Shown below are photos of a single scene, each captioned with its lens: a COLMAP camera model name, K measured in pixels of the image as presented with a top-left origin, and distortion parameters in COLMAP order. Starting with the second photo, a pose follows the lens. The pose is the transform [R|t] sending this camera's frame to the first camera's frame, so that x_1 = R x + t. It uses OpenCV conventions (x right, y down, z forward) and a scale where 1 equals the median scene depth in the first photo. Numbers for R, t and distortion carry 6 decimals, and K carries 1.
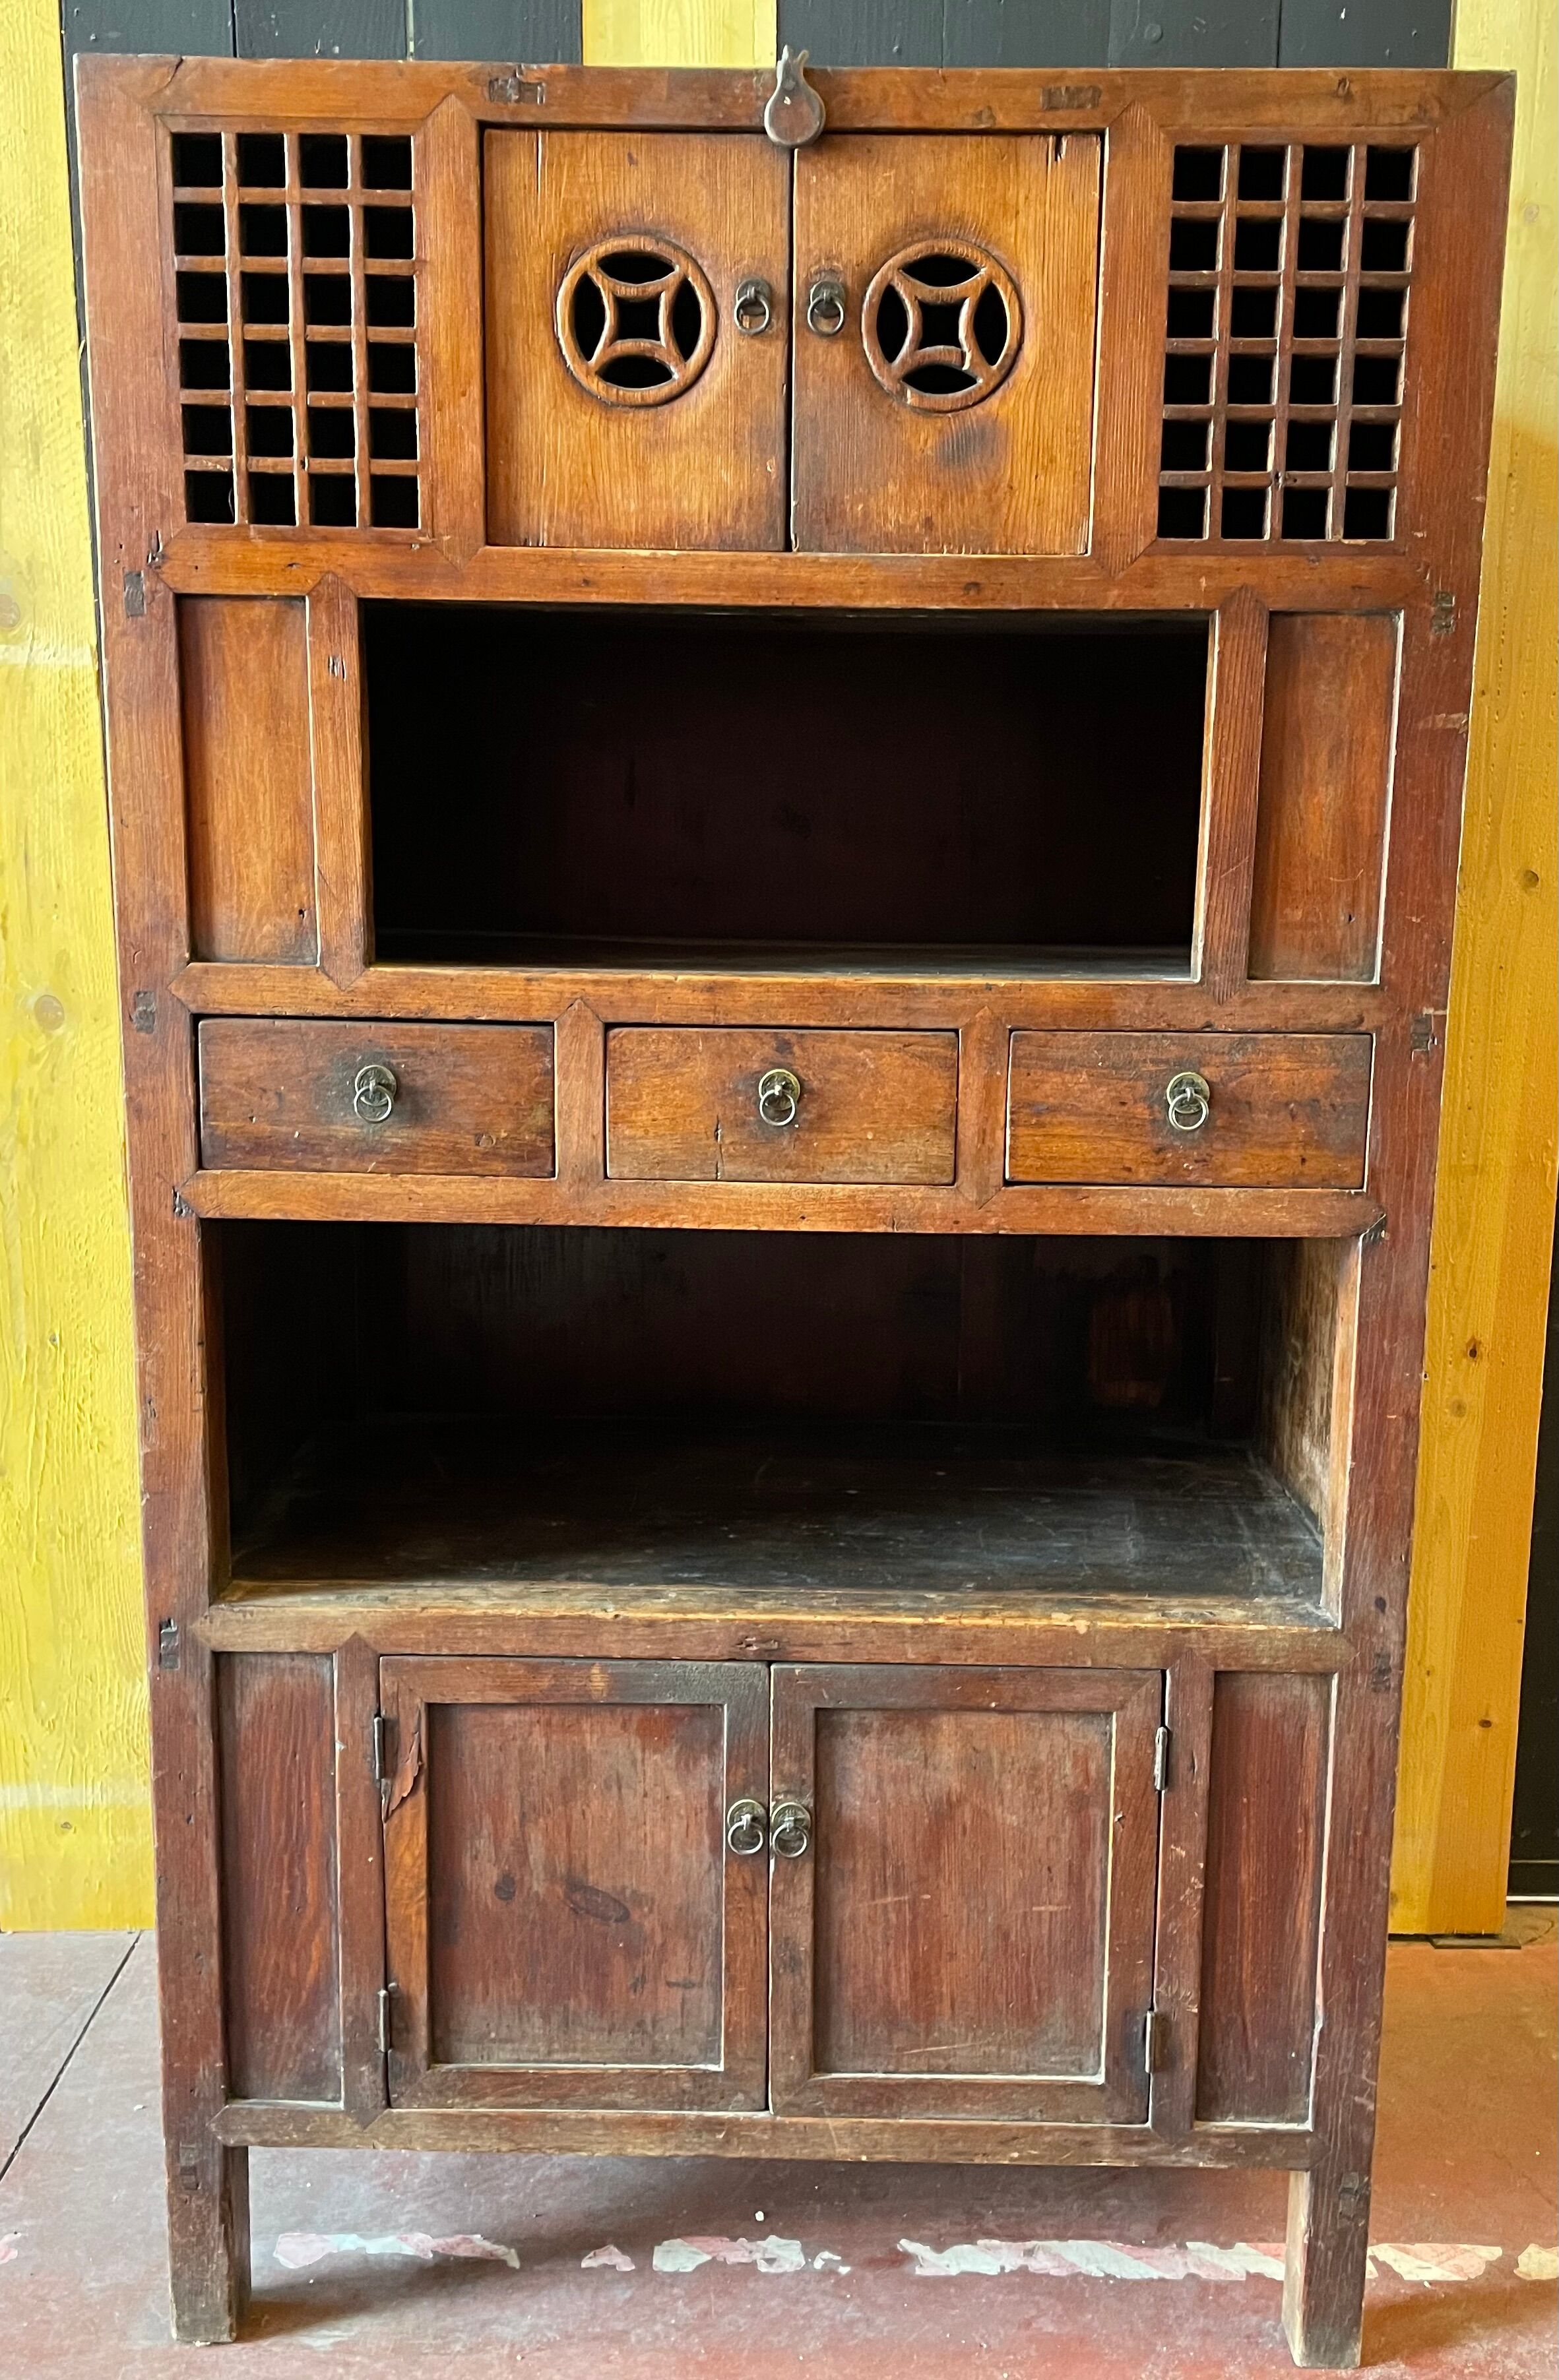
lens RADIAL K [[2000.7, 0, 795.5], [0, 2000.7, 1172.3], [0, 0, 1]] dist [0.091695, -0.120510]
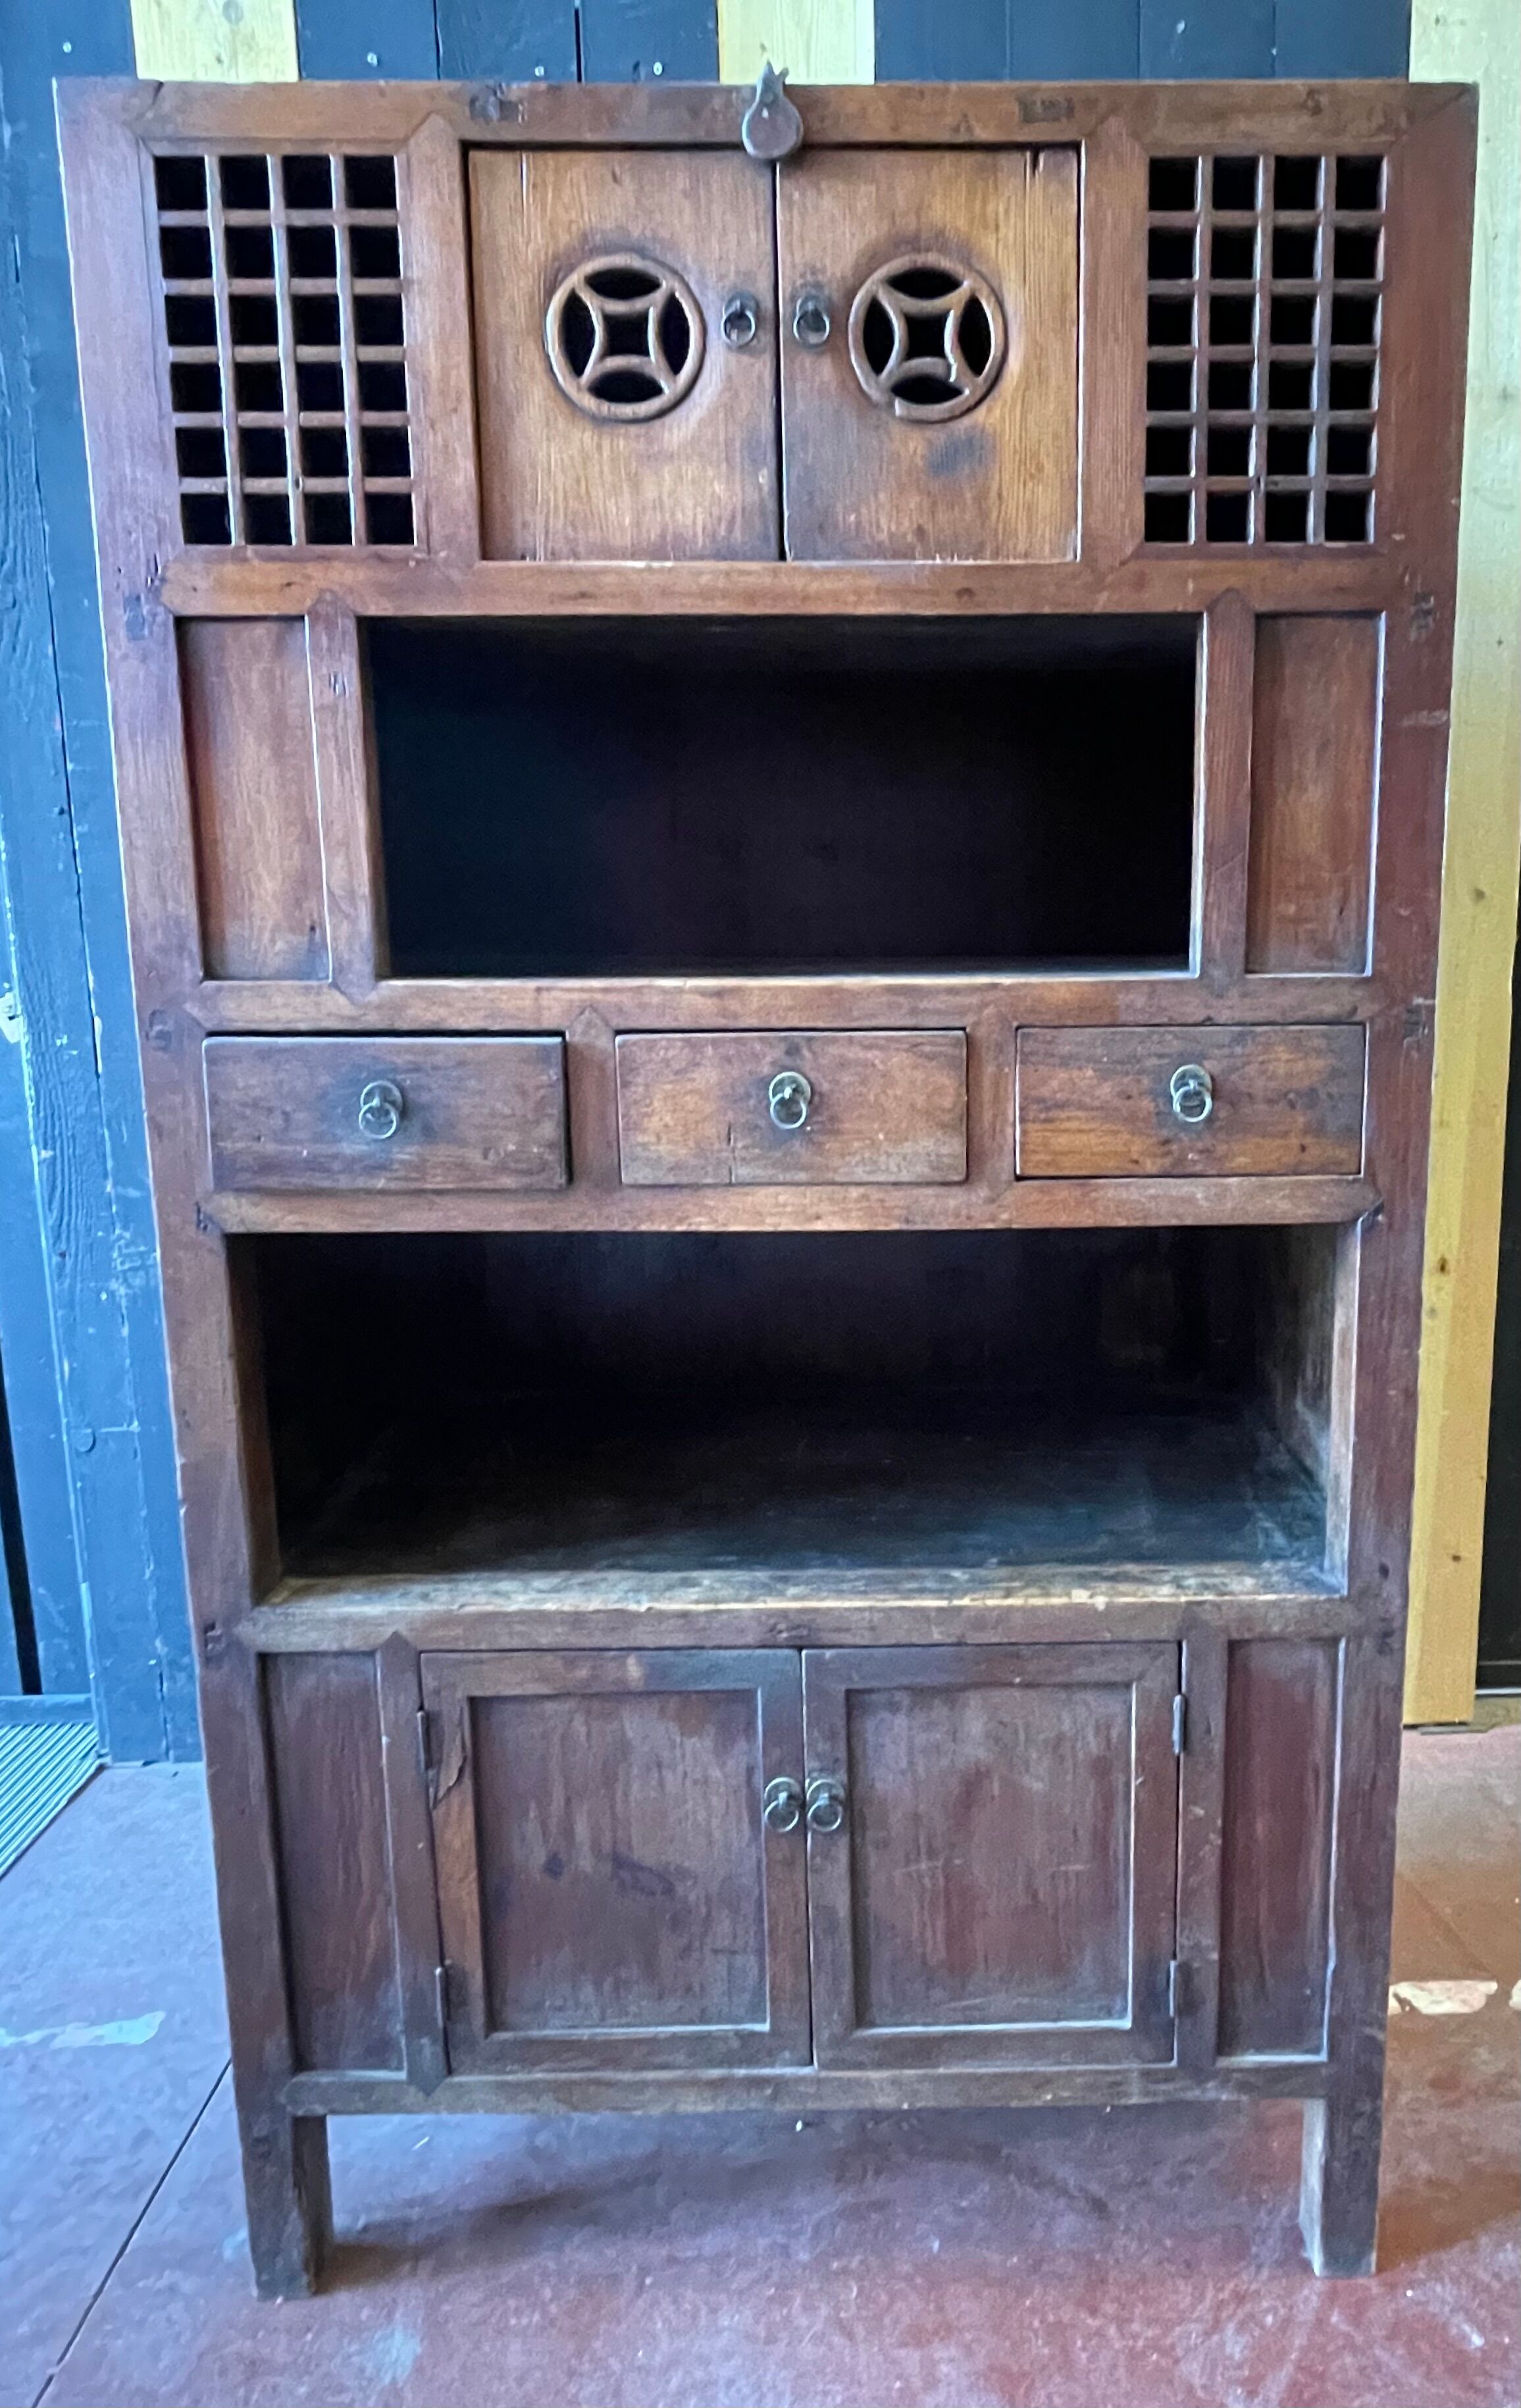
lens RADIAL K [[1447.1, 0, 914.9], [0, 1447.1, 1128.4], [0, 0, 1]] dist [-0.001628, -0.001390]
pose [[0.999348, -0.025446, 0.025624, 0.035574], [0.025876, 0.999528, -0.016583, -0.009175], [-0.025190, 0.017235, 0.999534, 0.267735]]
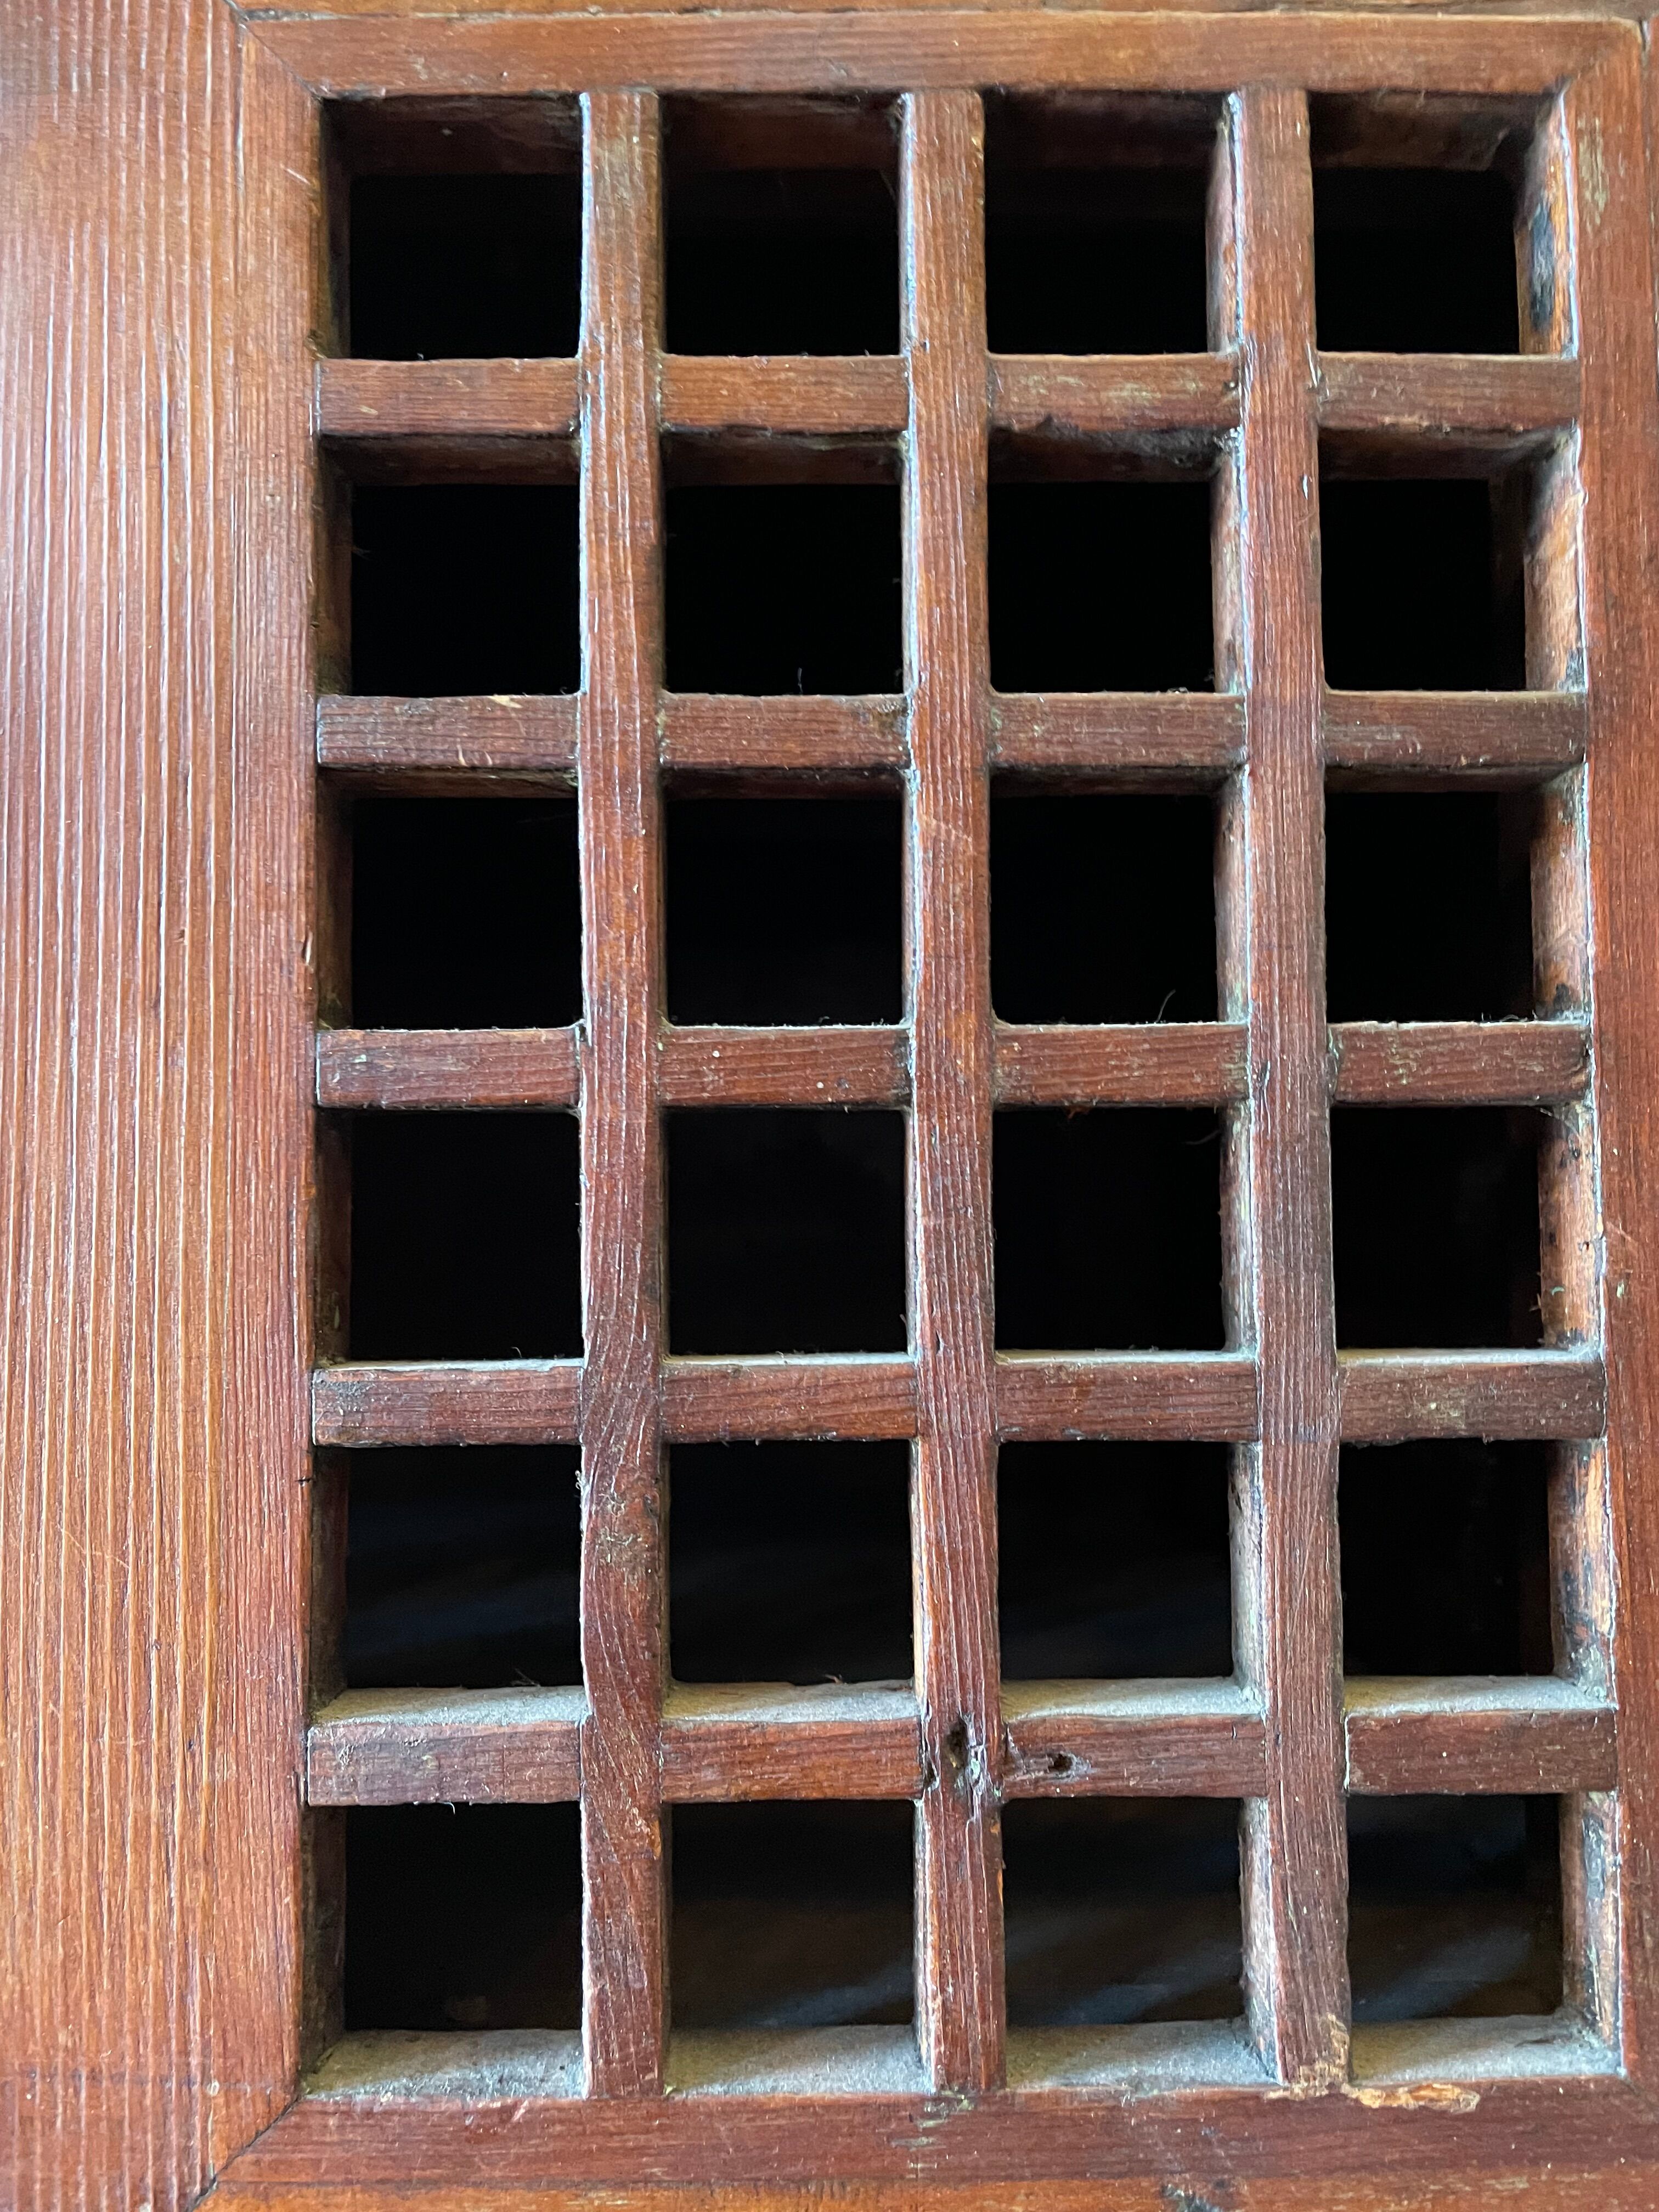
lens RADIAL K [[1697.0, 0, 829.5], [0, 1697.0, 1106.0], [0, 0, 1]] dist [0.097939, -0.138387]
pose [[0.999510, -0.017659, 0.025840, 0.212584], [0.022931, 0.975093, -0.220609, -0.347739], [-0.021301, 0.221093, 0.975020, 0.798792]]
